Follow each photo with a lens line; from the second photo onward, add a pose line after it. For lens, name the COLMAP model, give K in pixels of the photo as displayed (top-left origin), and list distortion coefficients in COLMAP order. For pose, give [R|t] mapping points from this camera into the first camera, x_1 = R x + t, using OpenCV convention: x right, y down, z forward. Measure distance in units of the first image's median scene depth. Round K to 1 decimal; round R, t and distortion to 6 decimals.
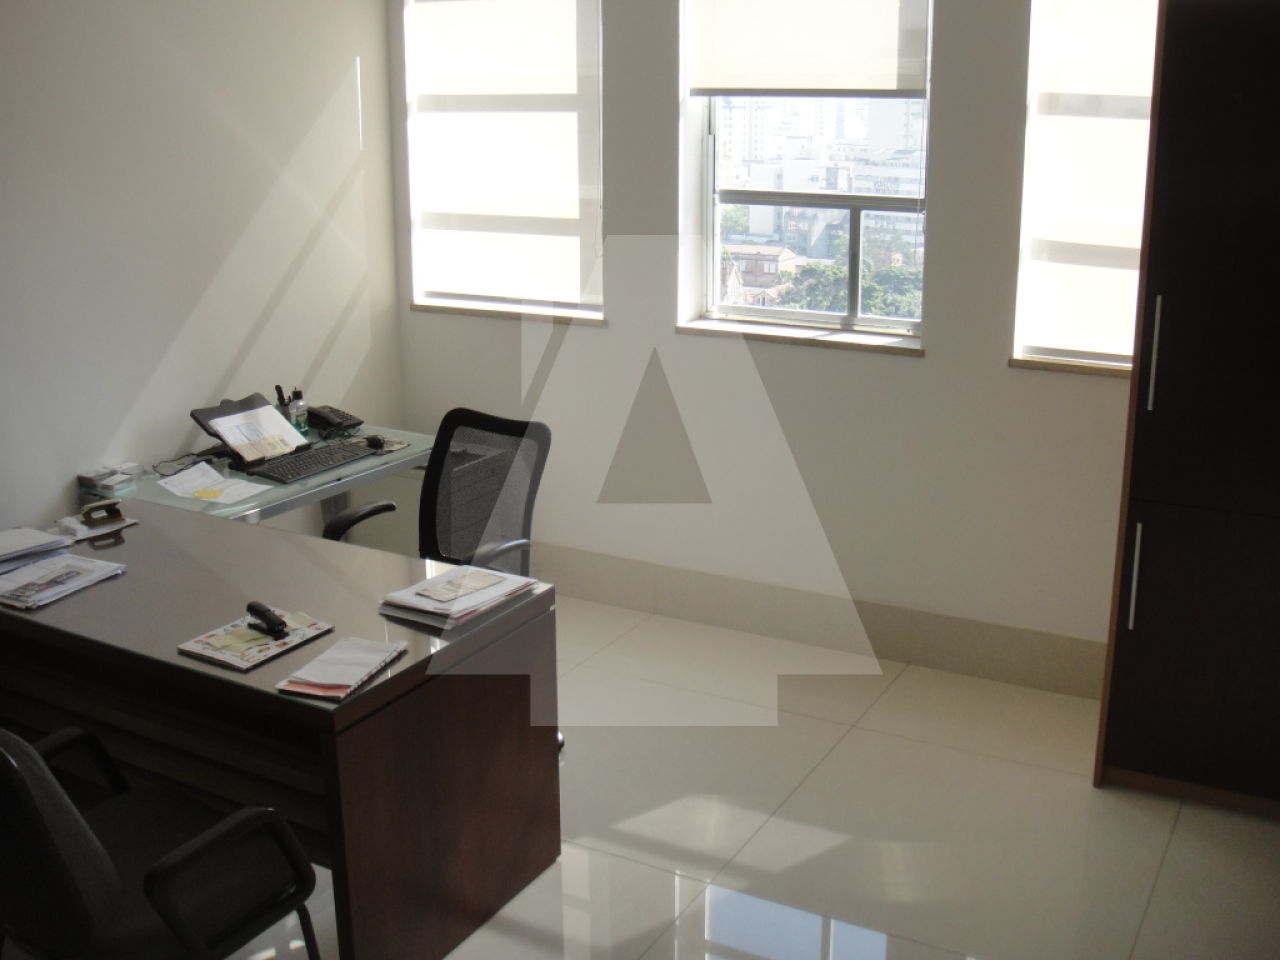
lens RADIAL K [[1392.6, 0, 643.1], [0, 1392.6, 450.9], [0, 0, 1]] dist [-0.166951, 0.147297]
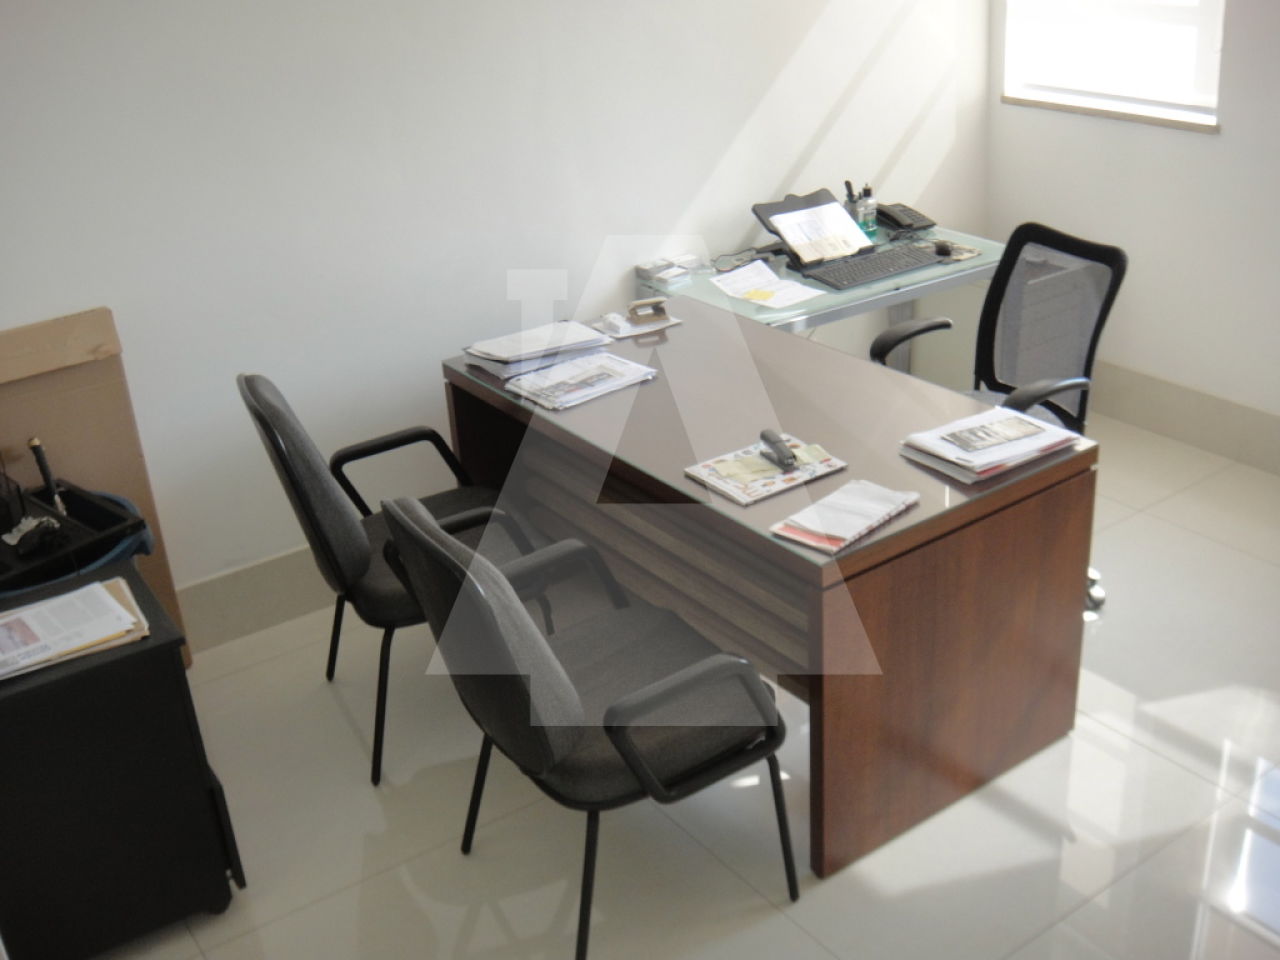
lens RADIAL K [[1392.6, 0, 643.1], [0, 1392.6, 450.9], [0, 0, 1]] dist [-0.166951, 0.147297]
pose [[0.900050, 0.124684, -0.417569, 0.040026], [-0.051843, 0.982027, 0.181481, -0.042324], [0.432692, -0.141694, 0.890337, 0.091187]]
